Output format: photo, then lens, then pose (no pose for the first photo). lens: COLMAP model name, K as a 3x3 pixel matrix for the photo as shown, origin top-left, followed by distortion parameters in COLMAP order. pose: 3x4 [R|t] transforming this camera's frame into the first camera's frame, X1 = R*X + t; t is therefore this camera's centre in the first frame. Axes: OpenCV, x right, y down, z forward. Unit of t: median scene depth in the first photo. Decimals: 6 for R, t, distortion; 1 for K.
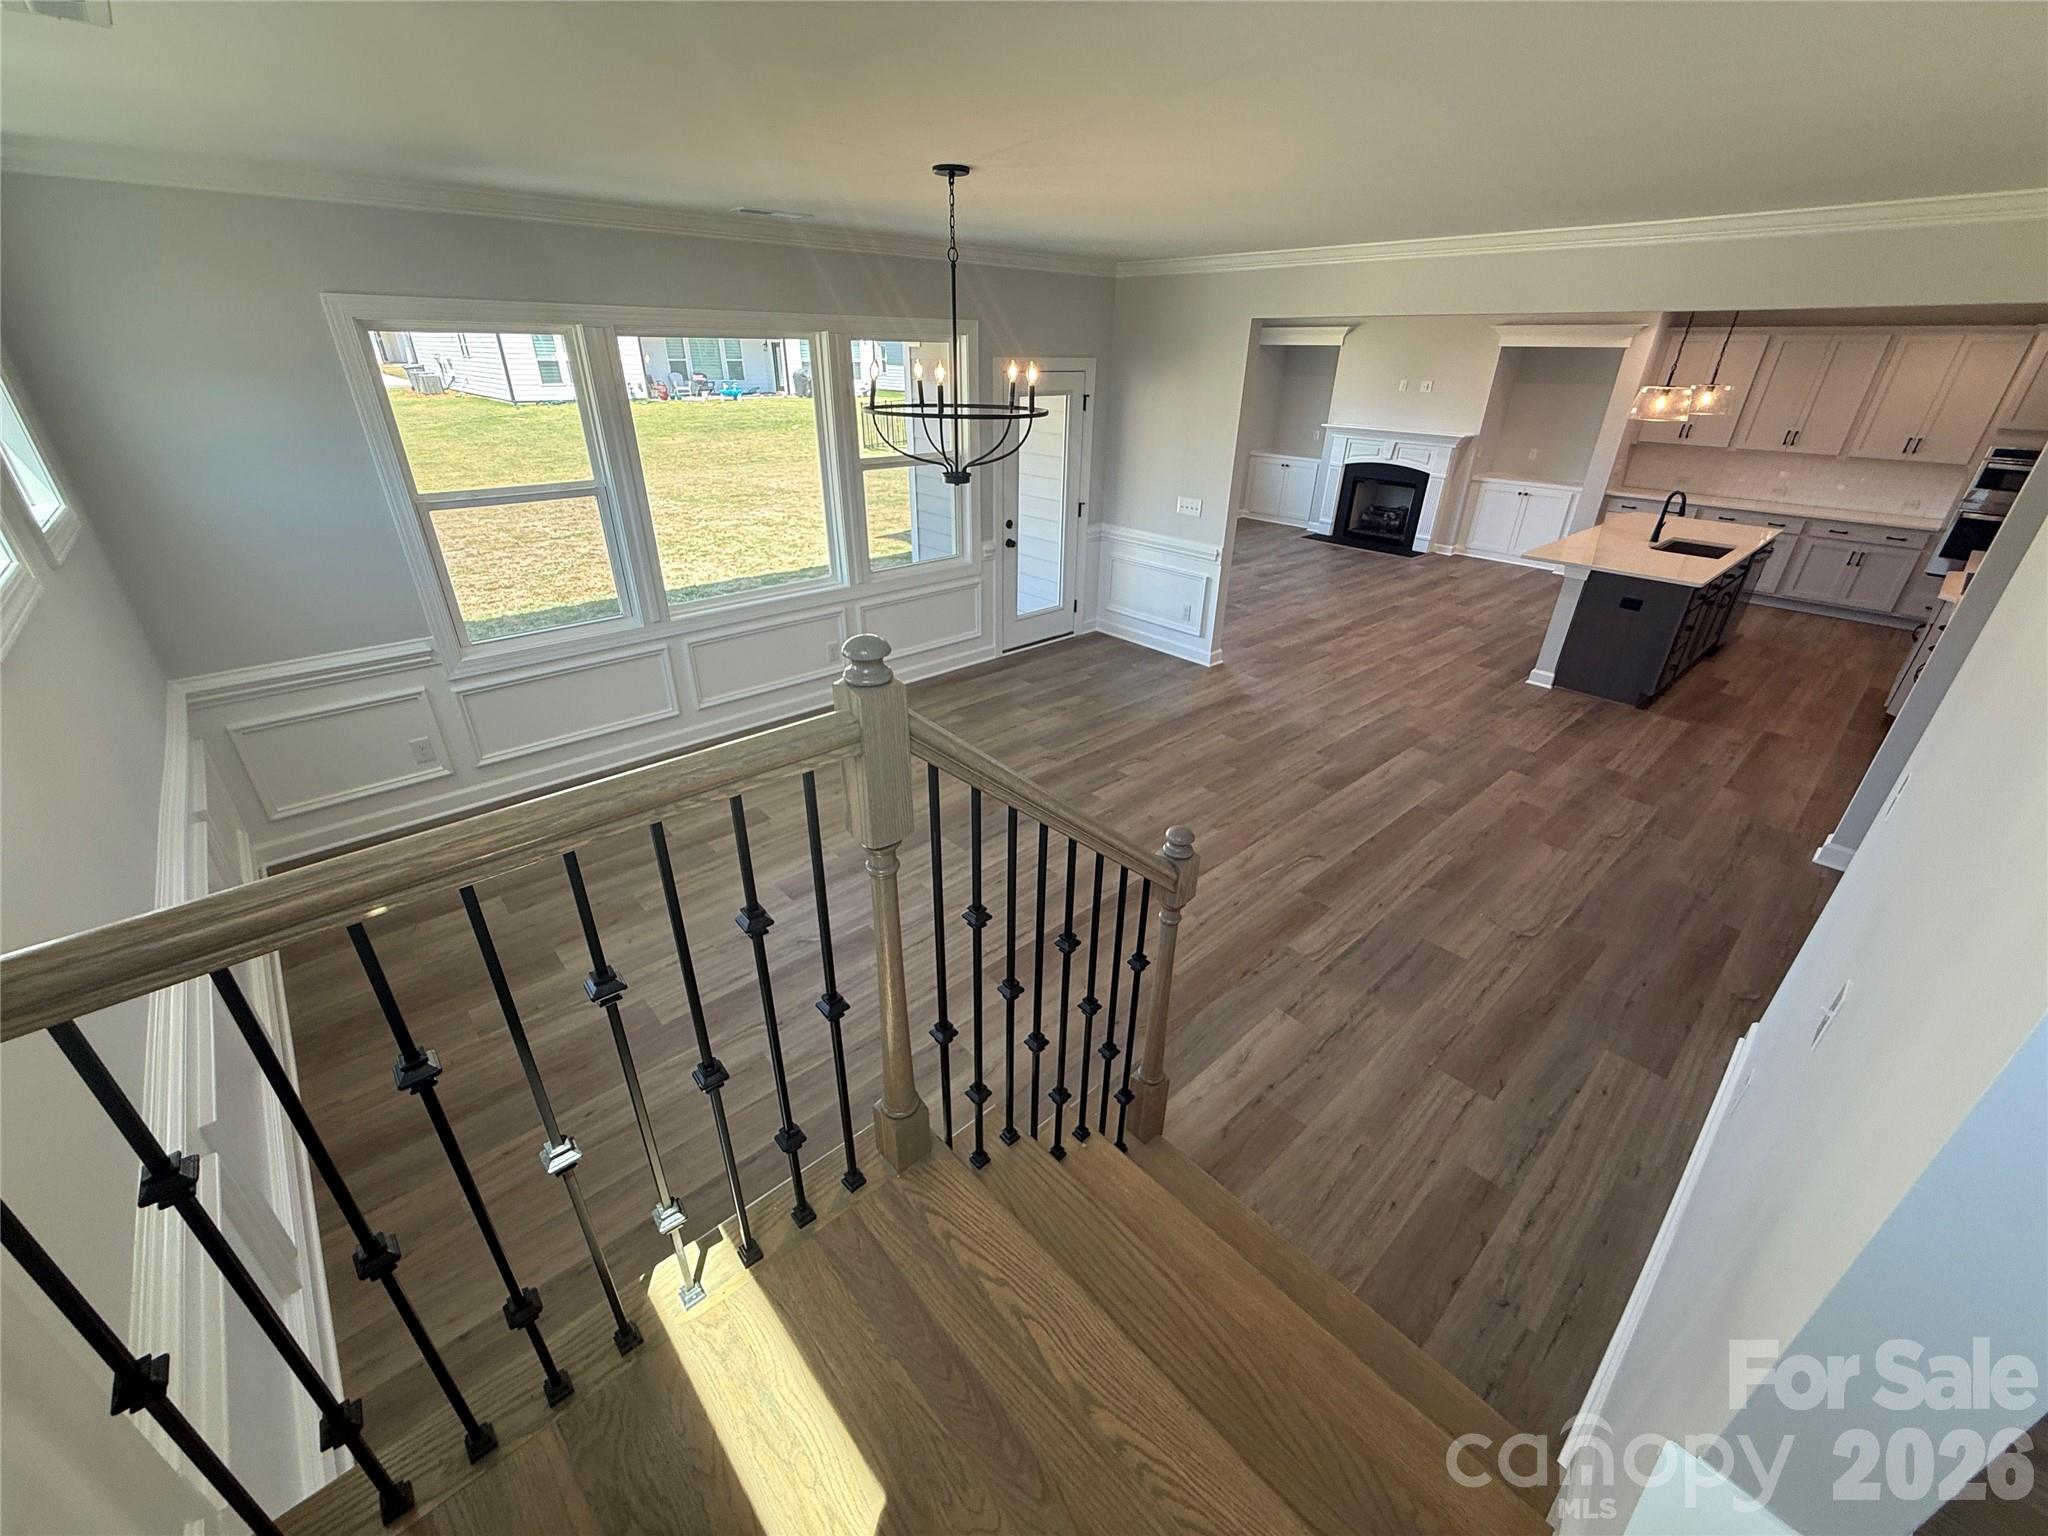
lens RADIAL K [[815.9, 0, 1015.8], [0, 815.9, 764.7], [0, 0, 1]] dist [0.000763, 0.000018]
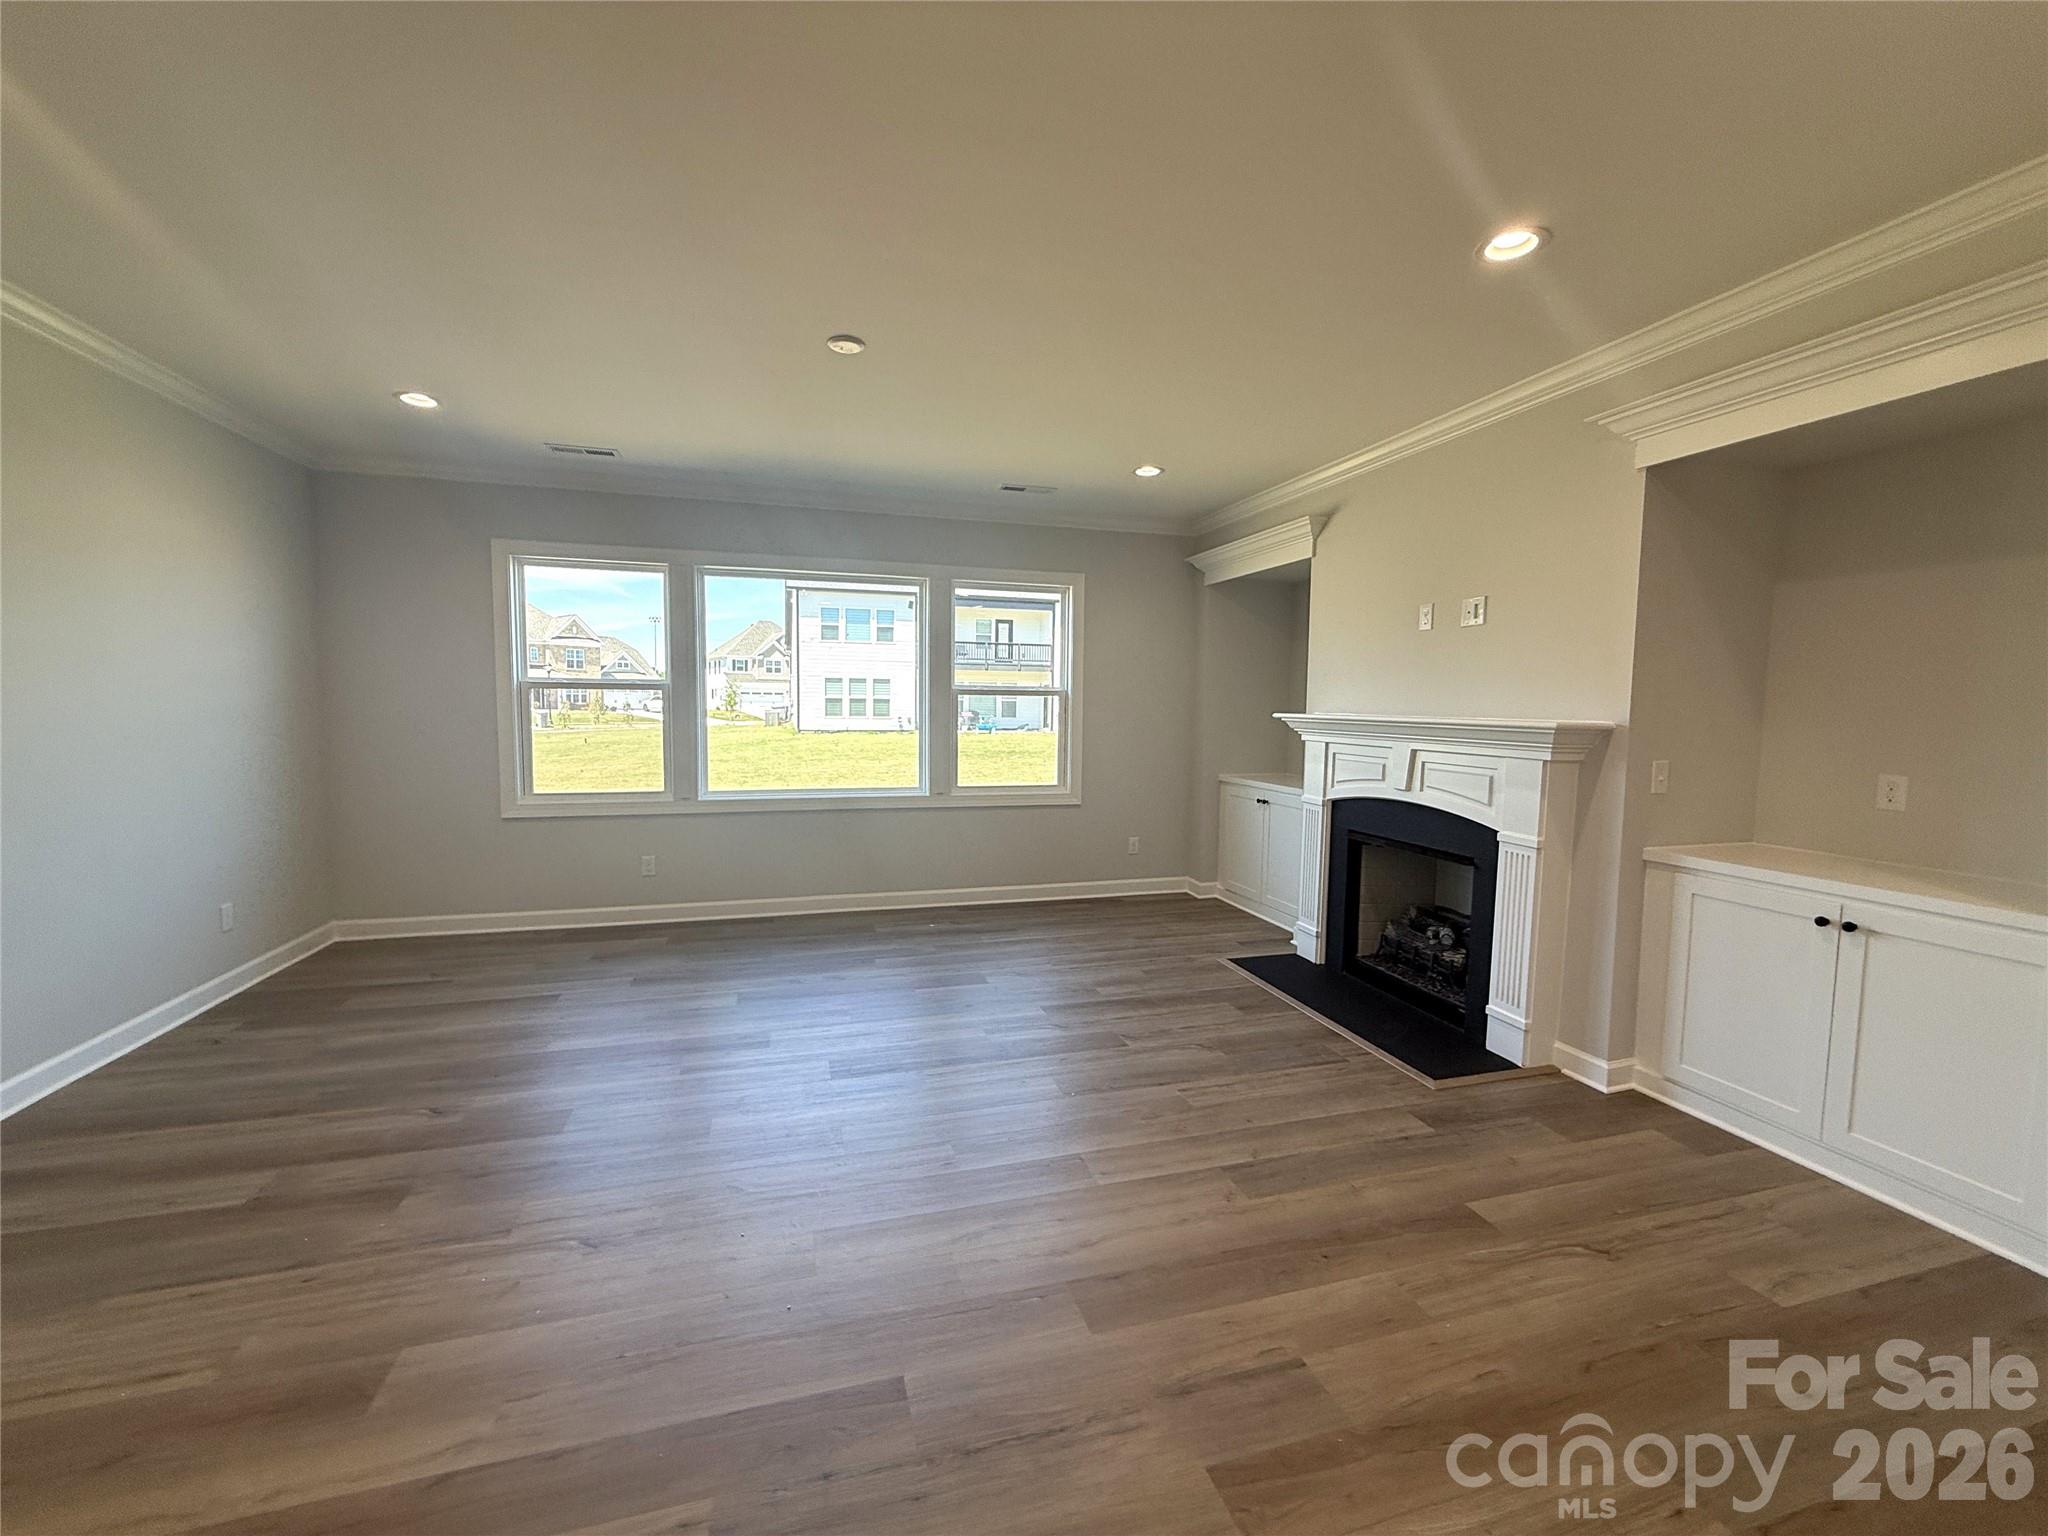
lens RADIAL K [[815.9, 0, 1015.8], [0, 815.9, 764.7], [0, 0, 1]] dist [0.000763, 0.000018]
pose [[0.900338, 0.031406, -0.434056, 0.684226], [-0.198676, 0.917052, -0.345750, -0.324567], [0.387193, 0.397529, 0.831897, 0.906764]]
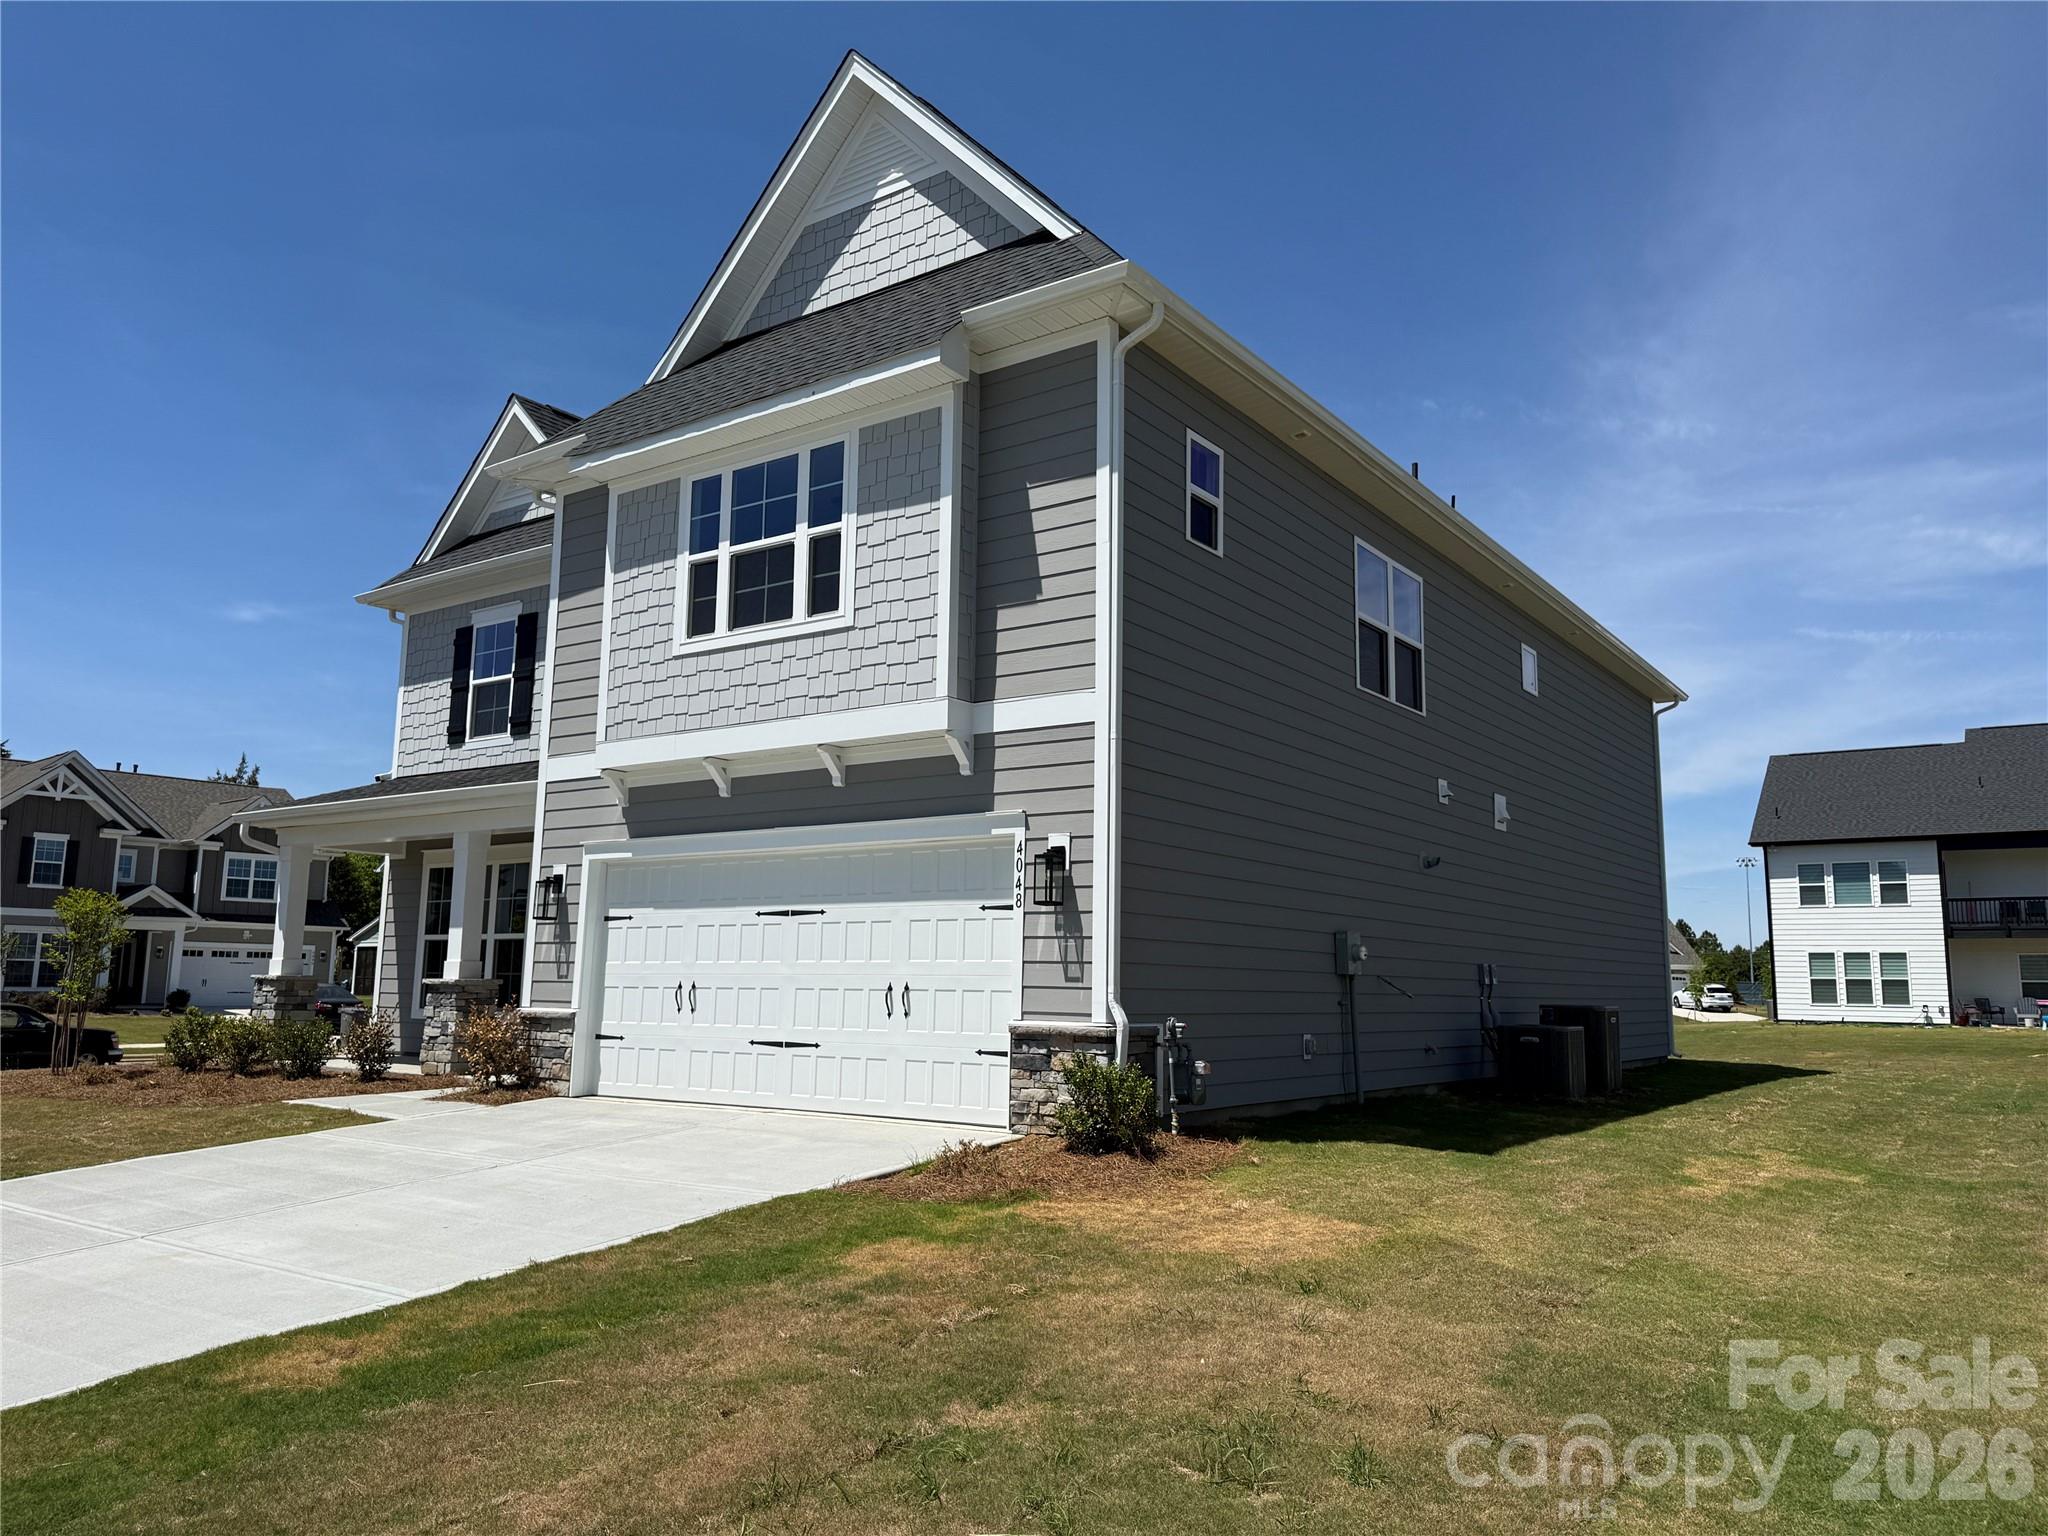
lens RADIAL K [[1436.5, 0, 1016.9], [0, 1436.5, 769.1], [0, 0, 1]] dist [0.140862, -0.217944]
pose [[0.212889, -0.152652, -0.965078, 3.687961], [-0.454841, 0.858690, -0.236159, 0.346977], [0.864753, 0.489233, 0.113374, -0.151202]]
